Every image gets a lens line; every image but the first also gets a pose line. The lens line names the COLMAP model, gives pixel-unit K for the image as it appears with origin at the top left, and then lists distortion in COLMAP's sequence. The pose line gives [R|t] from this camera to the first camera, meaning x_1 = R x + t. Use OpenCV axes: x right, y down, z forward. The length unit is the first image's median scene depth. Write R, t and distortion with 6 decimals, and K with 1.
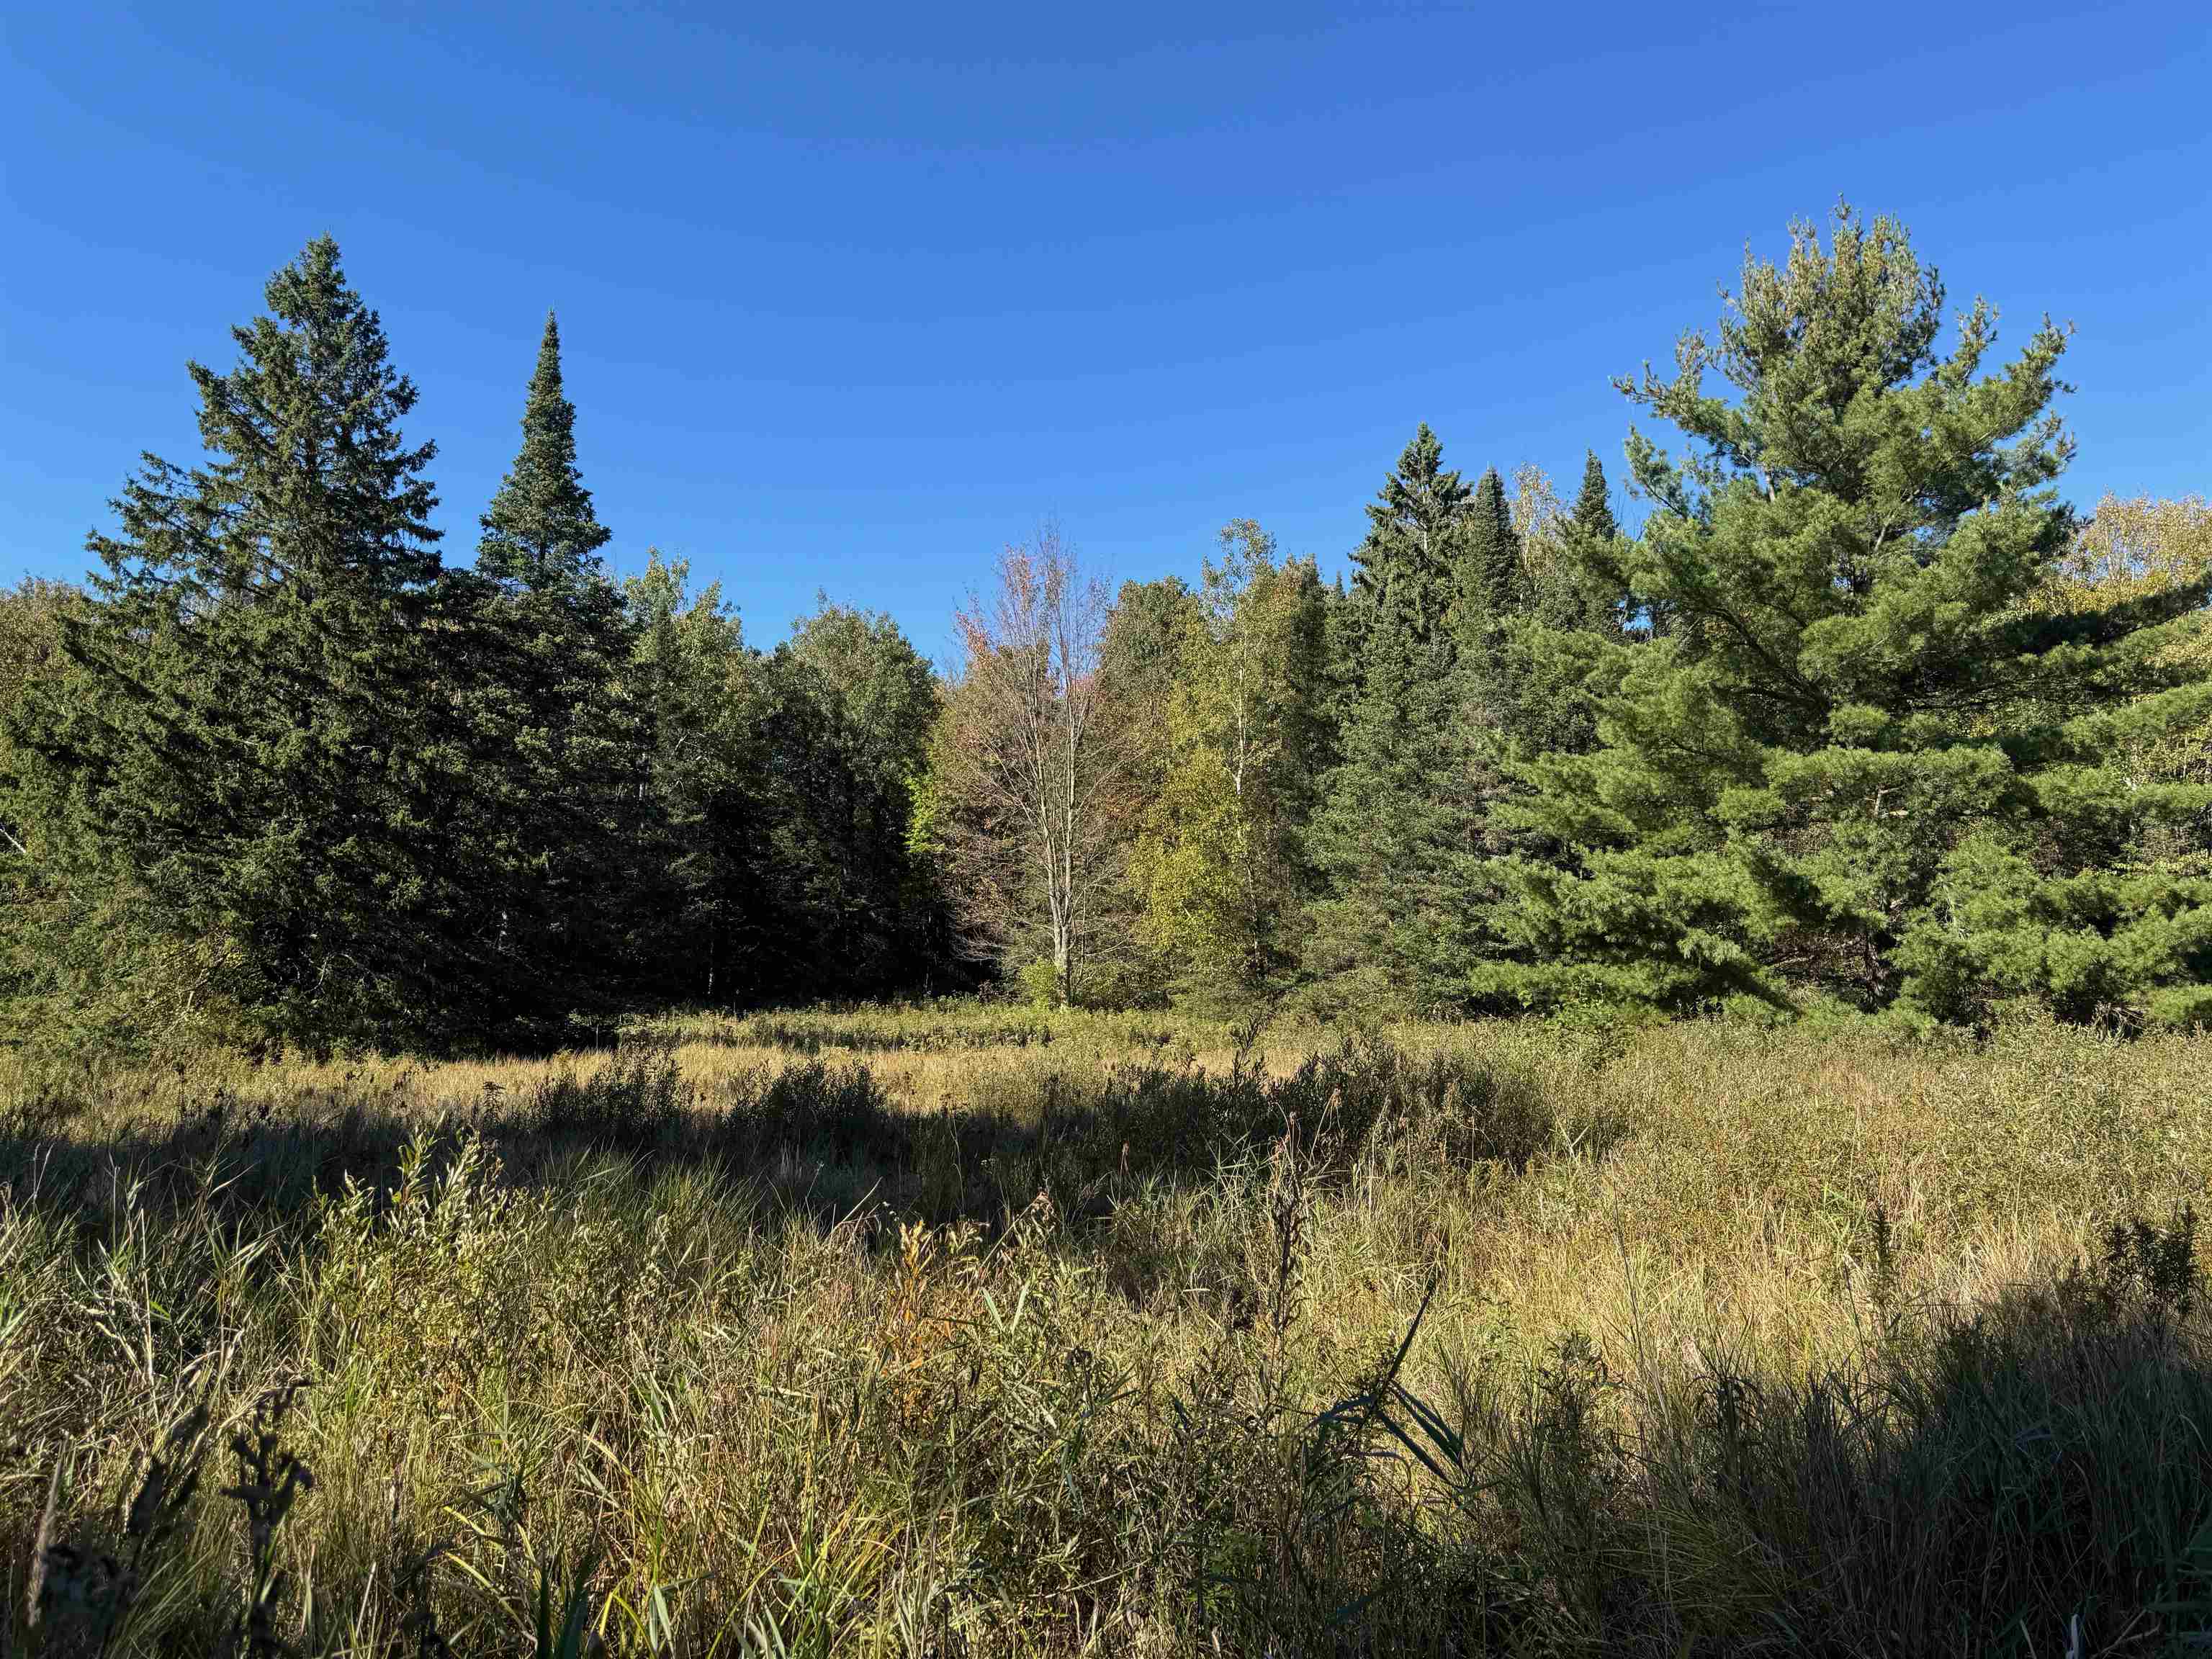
lens RADIAL K [[1540.0, 0, 1106.0], [0, 1540.0, 829.5], [0, 0, 1]] dist [0.005637, 0.000868]
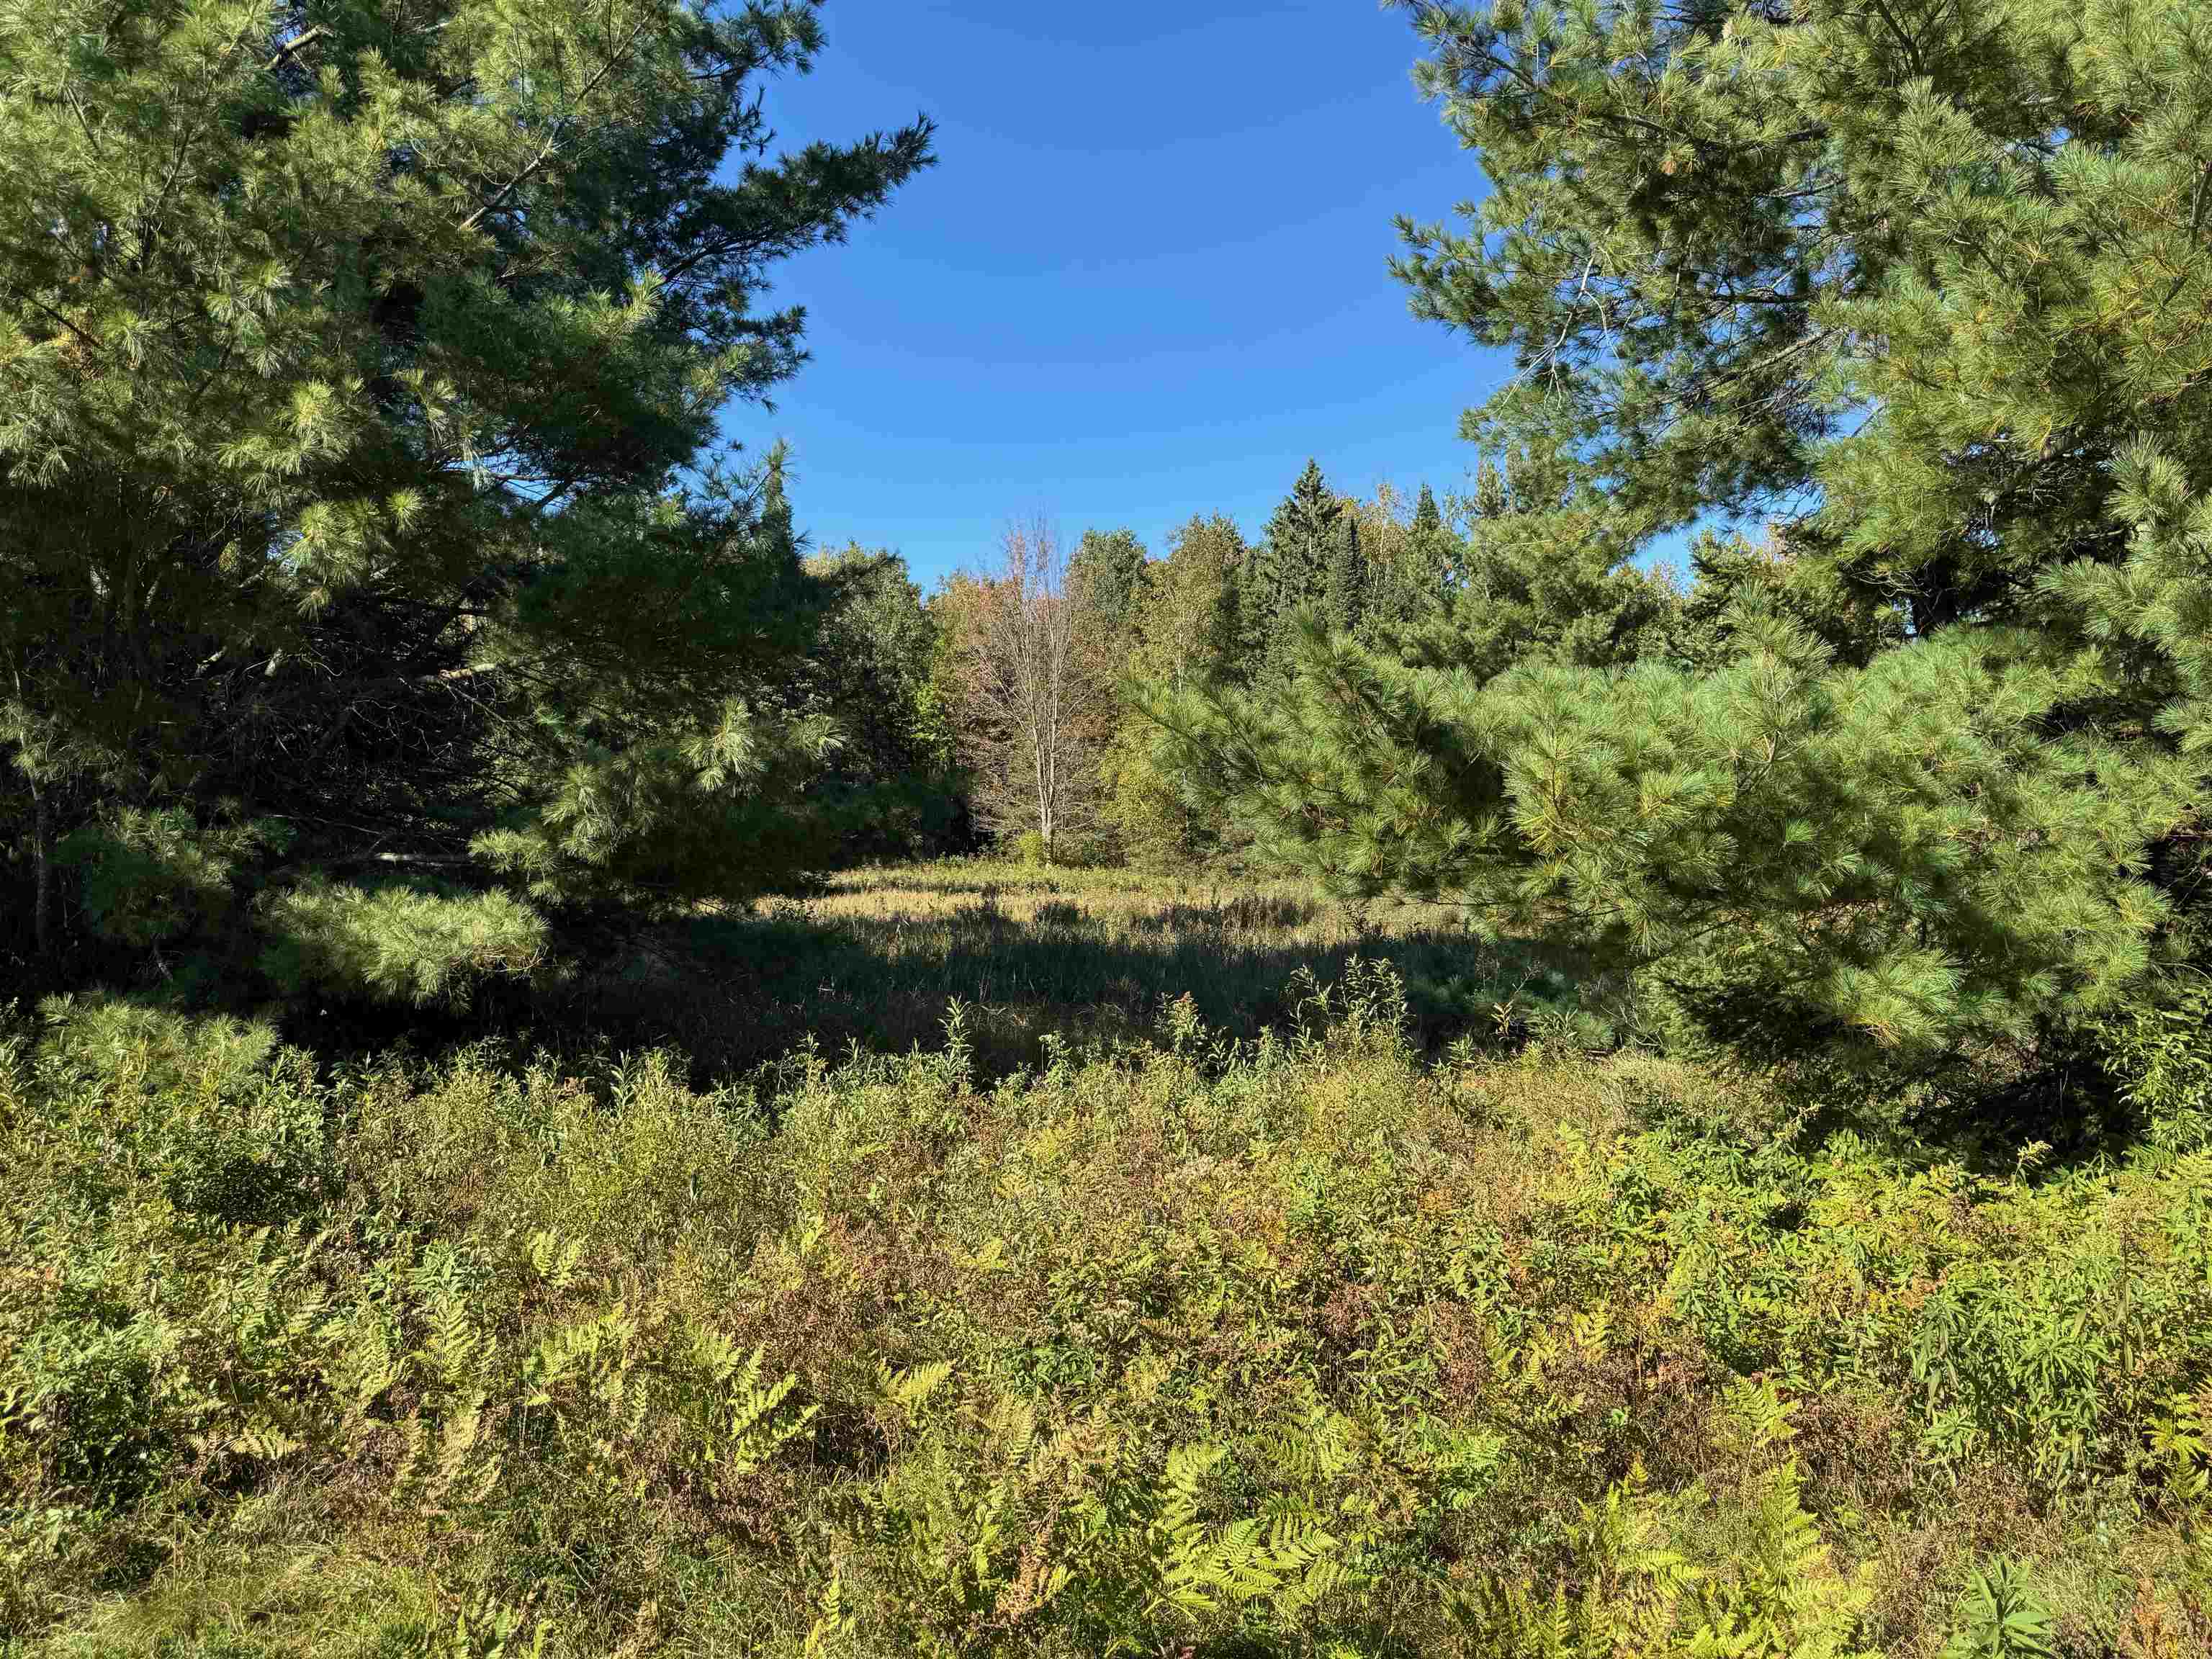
lens RADIAL K [[1540.0, 0, 1106.0], [0, 1540.0, 829.5], [0, 0, 1]] dist [0.005637, 0.000868]
pose [[0.998175, 0.006333, 0.060053, -0.067189], [-0.012261, 0.995026, 0.098859, -0.062989], [-0.059128, -0.099415, 0.993288, -0.440481]]
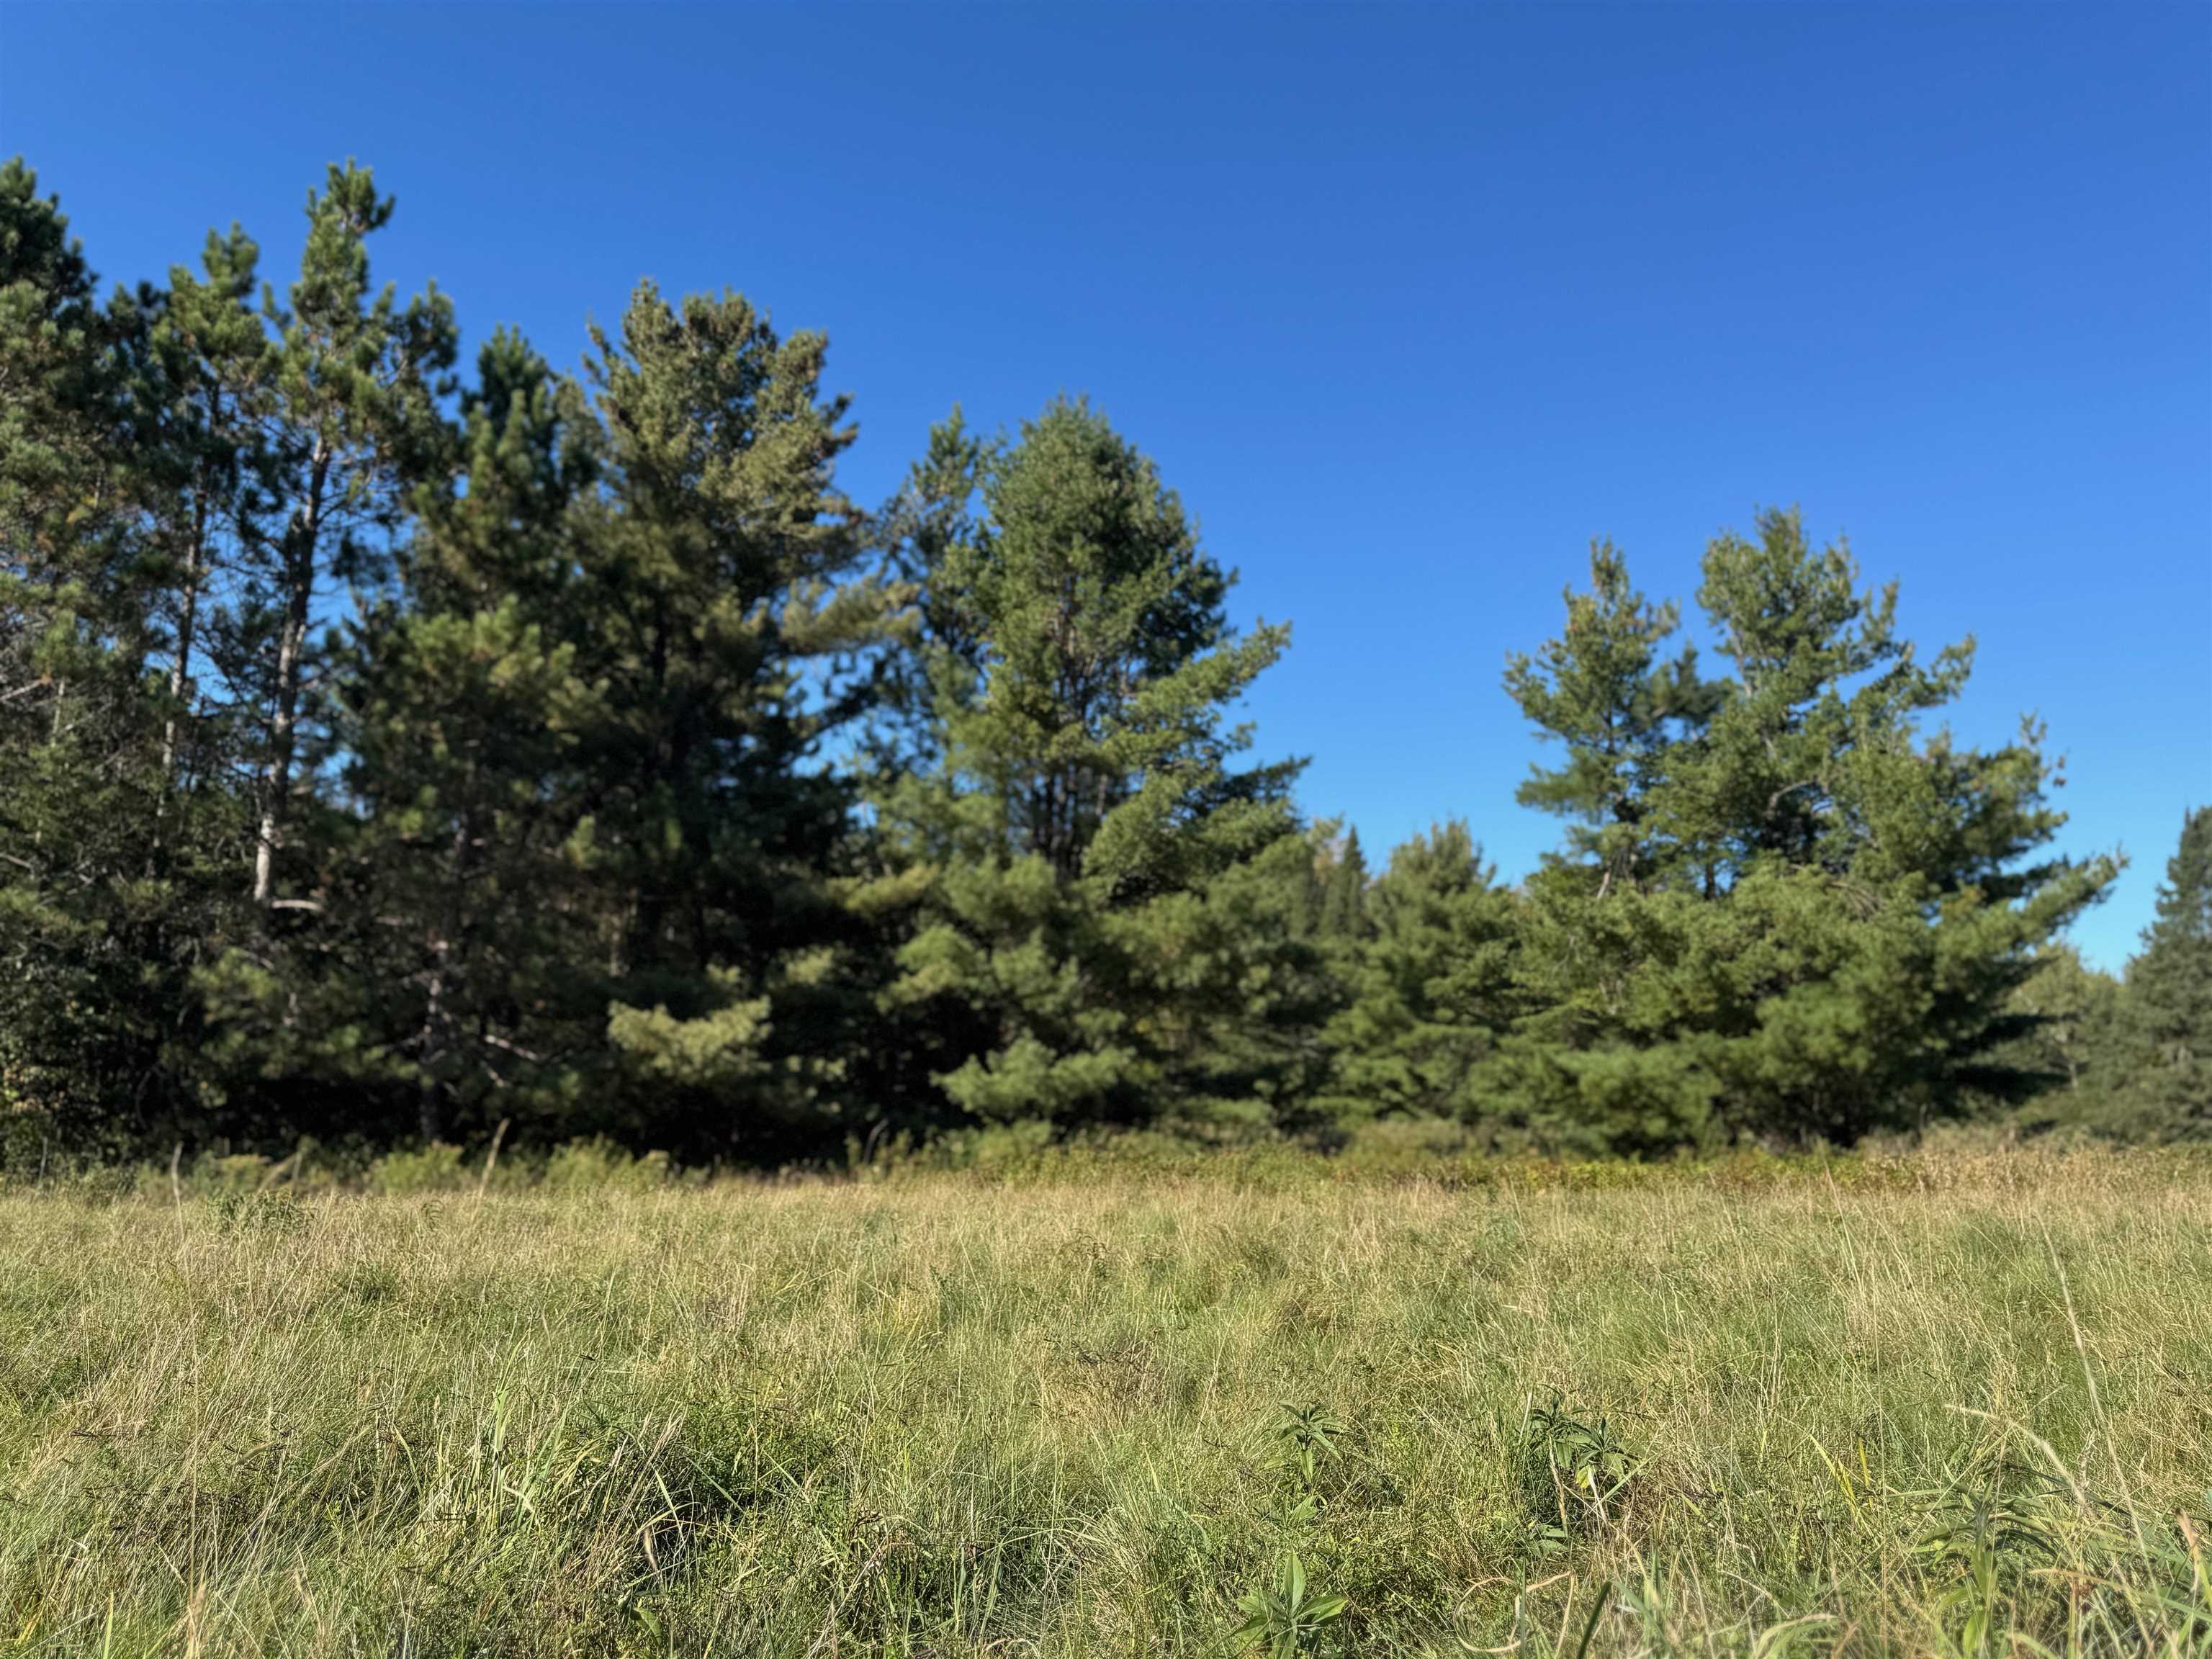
lens RADIAL K [[1540.0, 0, 1106.0], [0, 1540.0, 829.5], [0, 0, 1]] dist [0.005637, 0.000868]
pose [[0.987033, 0.053774, 0.151242, -0.284757], [-0.044704, 0.997028, -0.062746, -0.102803], [-0.154167, 0.055171, 0.986503, -0.851657]]
